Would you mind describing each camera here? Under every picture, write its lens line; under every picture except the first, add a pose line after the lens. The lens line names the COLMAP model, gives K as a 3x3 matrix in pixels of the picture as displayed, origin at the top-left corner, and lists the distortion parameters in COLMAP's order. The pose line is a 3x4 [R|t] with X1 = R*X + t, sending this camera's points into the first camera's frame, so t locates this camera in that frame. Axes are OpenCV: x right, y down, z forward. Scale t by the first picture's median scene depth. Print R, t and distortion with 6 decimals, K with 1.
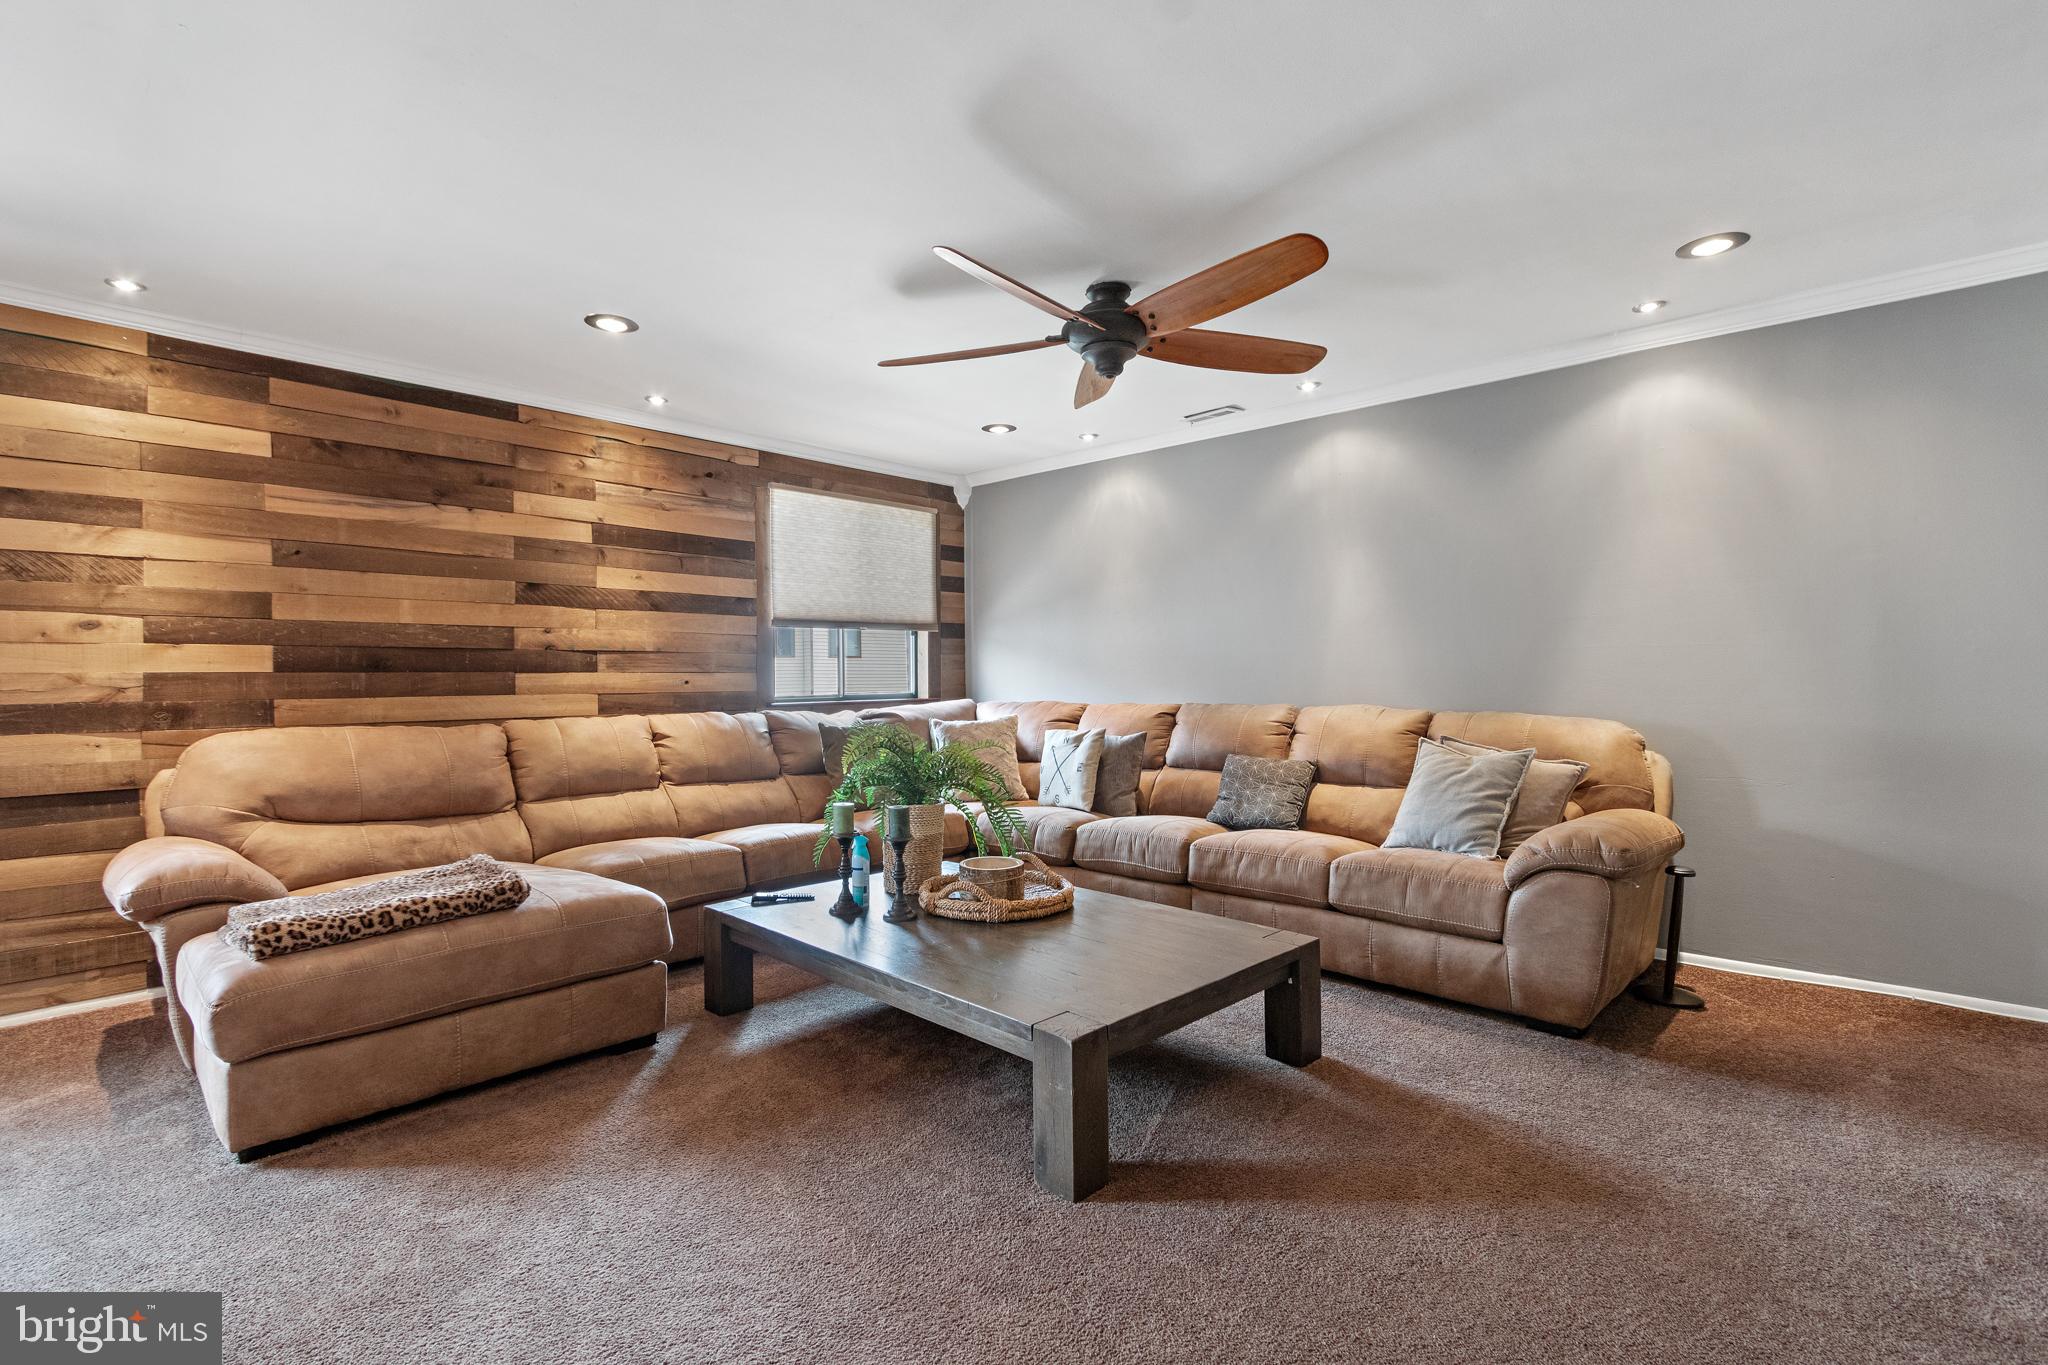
lens RADIAL K [[960.5, 0, 1022.6], [0, 960.5, 691.8], [0, 0, 1]] dist [0.004809, -0.002356]
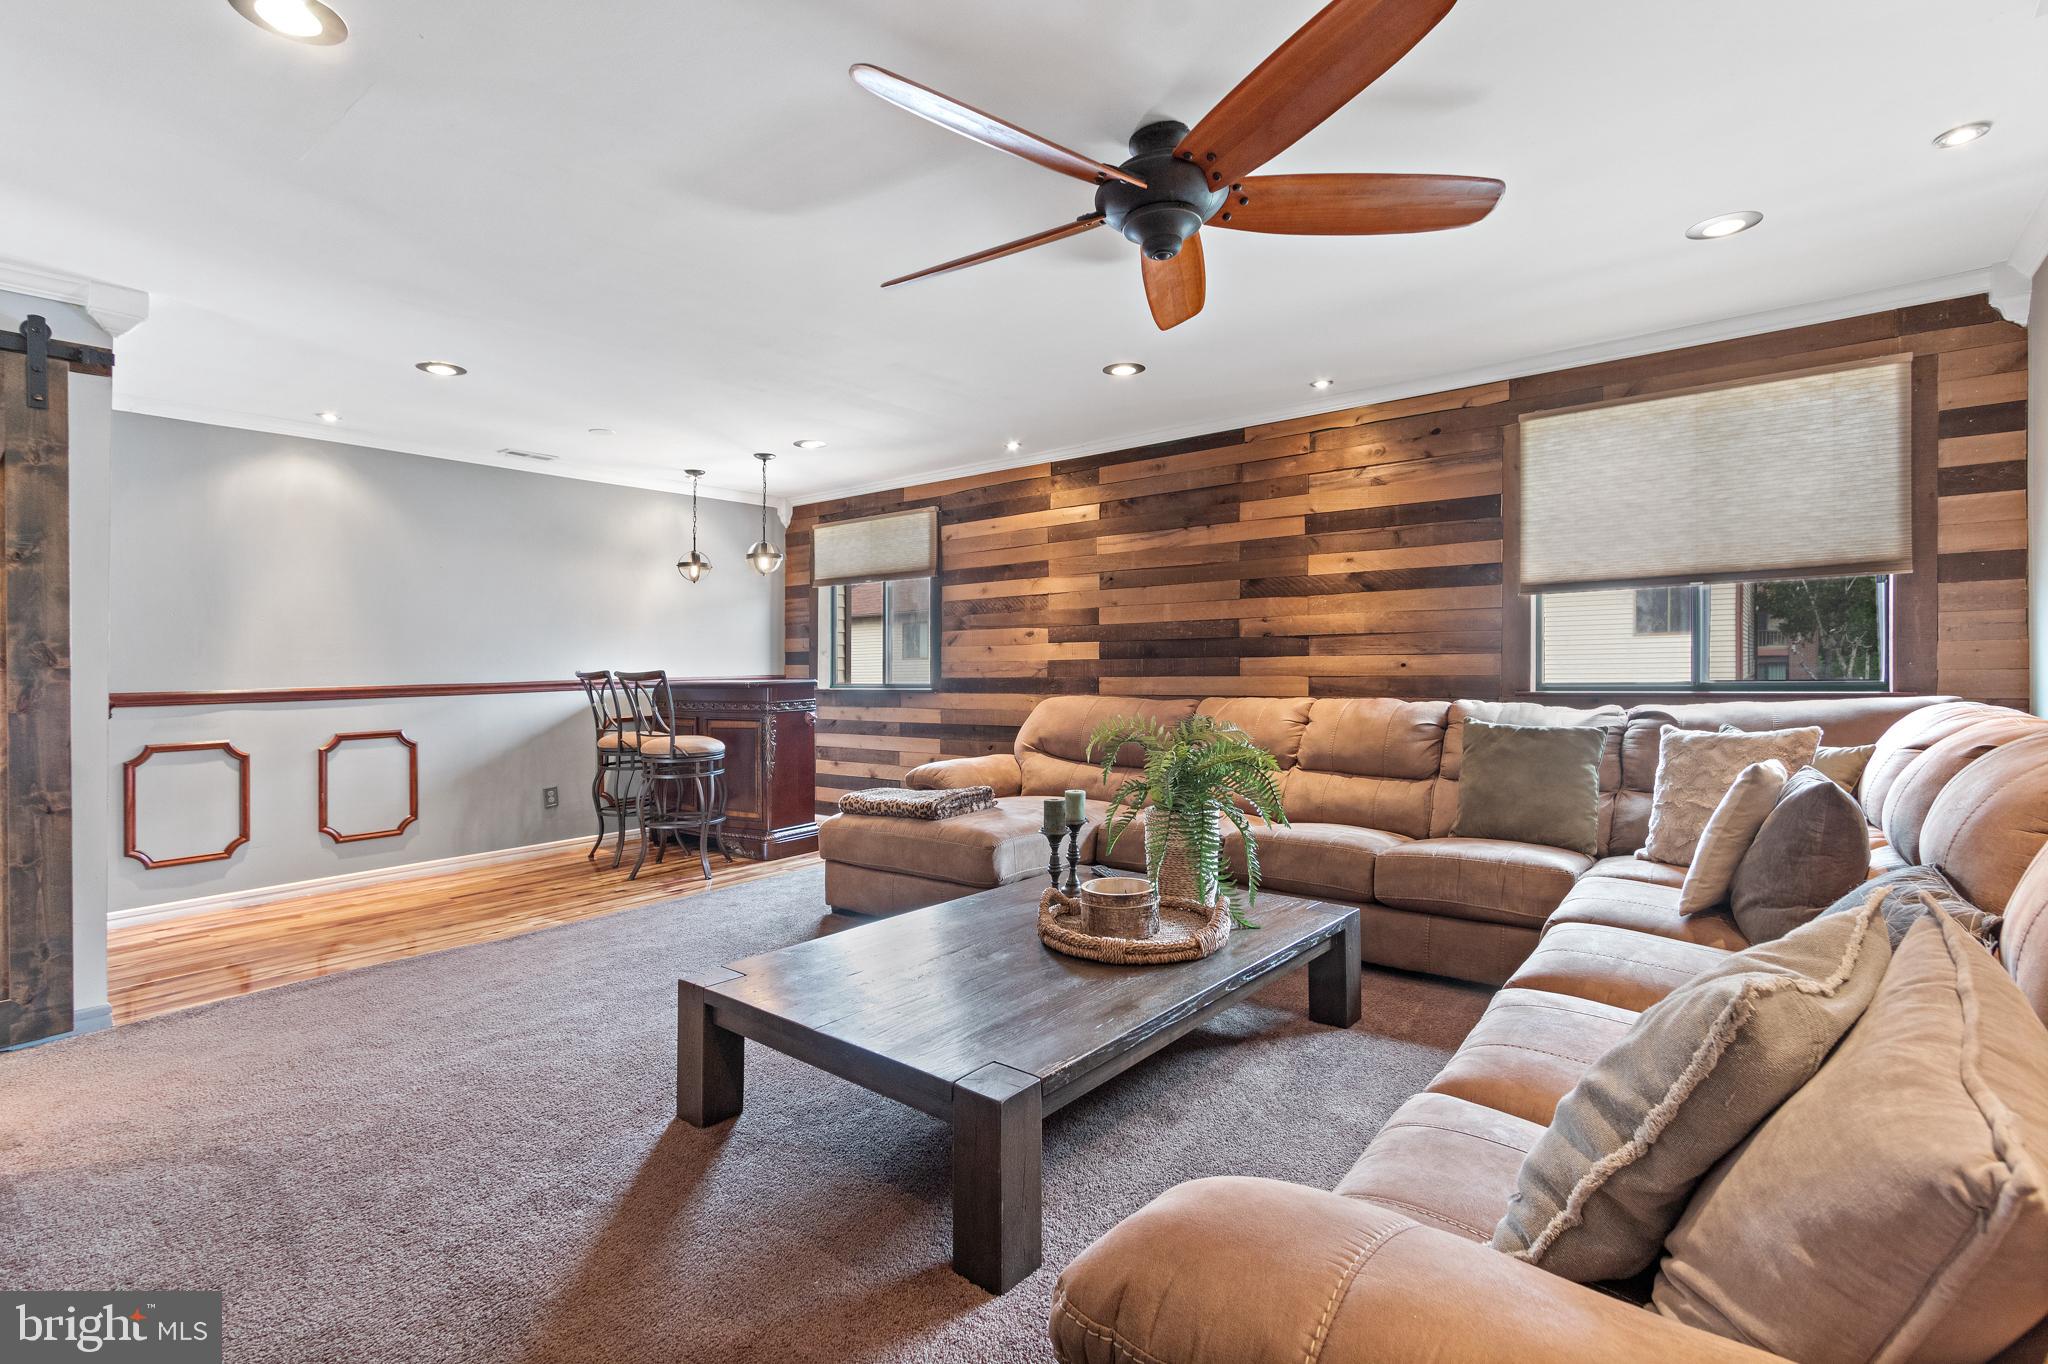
lens RADIAL K [[925.9, 0, 1007.7], [0, 925.9, 663.9], [0, 0, 1]] dist [0.016462, 0.000348]
pose [[0.092427, 0.003202, -0.995714, 0.571850], [-0.002908, 0.999991, 0.002946, -0.014339], [0.995715, 0.002623, 0.092435, 0.608786]]
